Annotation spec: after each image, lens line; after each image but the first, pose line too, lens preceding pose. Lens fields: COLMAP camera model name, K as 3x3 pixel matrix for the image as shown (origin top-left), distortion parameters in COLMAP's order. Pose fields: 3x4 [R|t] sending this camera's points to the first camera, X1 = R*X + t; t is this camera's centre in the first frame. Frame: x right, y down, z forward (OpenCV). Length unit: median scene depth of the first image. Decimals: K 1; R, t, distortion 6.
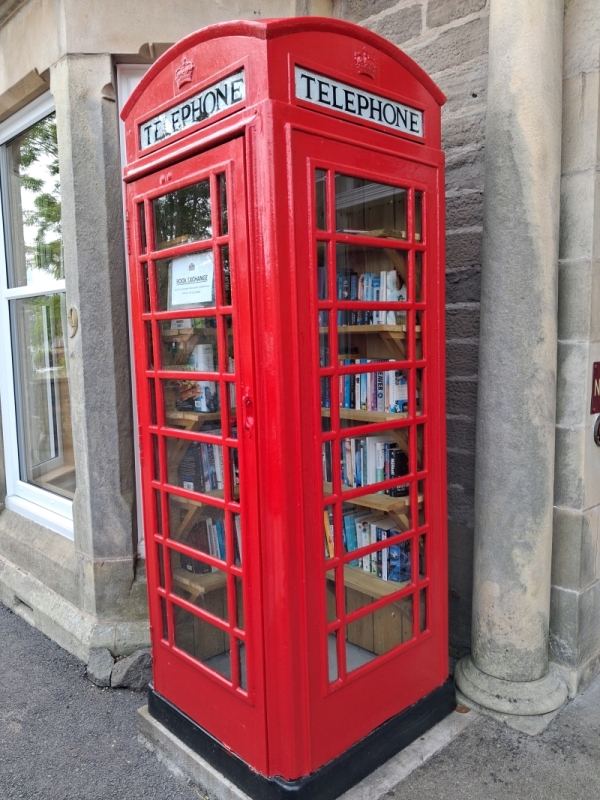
lens RADIAL K [[629.0, 0, 299.3], [0, 629.0, 402.8], [0, 0, 1]] dist [0.026939, -0.049796]
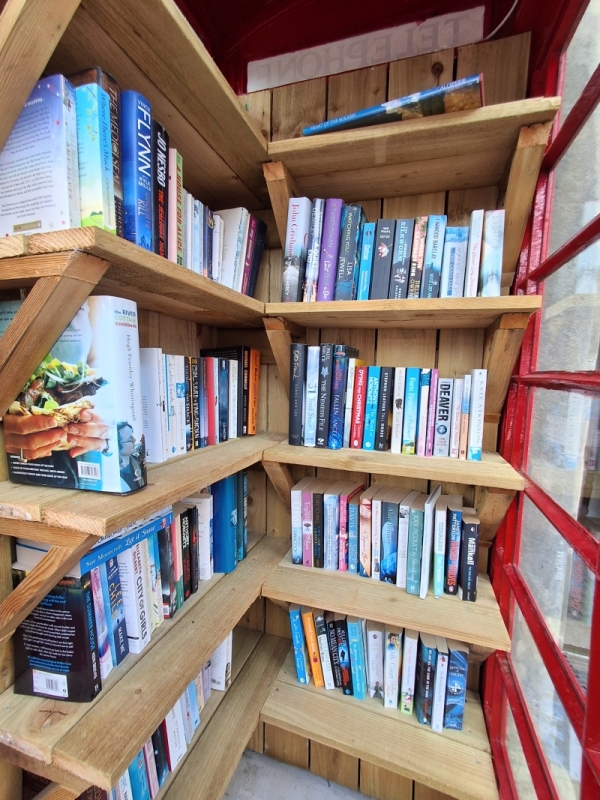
lens RADIAL K [[365.8, 0, 295.0], [0, 365.8, 405.7], [0, 0, 1]] dist [-0.003940, 0.001550]
pose [[0.871992, 0.001615, 0.489517, -0.163174], [0.001981, 0.999975, -0.006828, -0.032826], [-0.489516, 0.006924, 0.871967, 0.776762]]
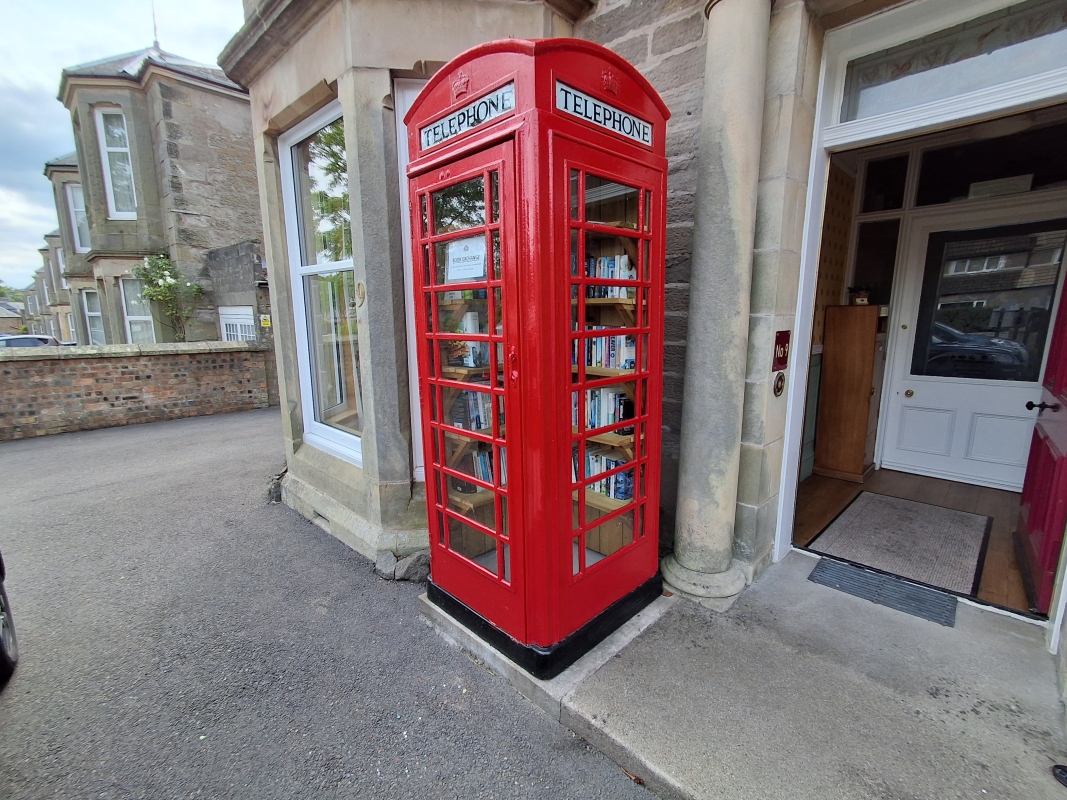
lens RADIAL K [[487.9, 0, 533.8], [0, 487.9, 399.8], [0, 0, 1]] dist [-0.003940, 0.001550]
pose [[0.999209, 0.007190, 0.039116, -0.065625], [-0.010024, 0.997300, 0.072743, 0.007408], [-0.038487, -0.073078, 0.996583, 0.020467]]
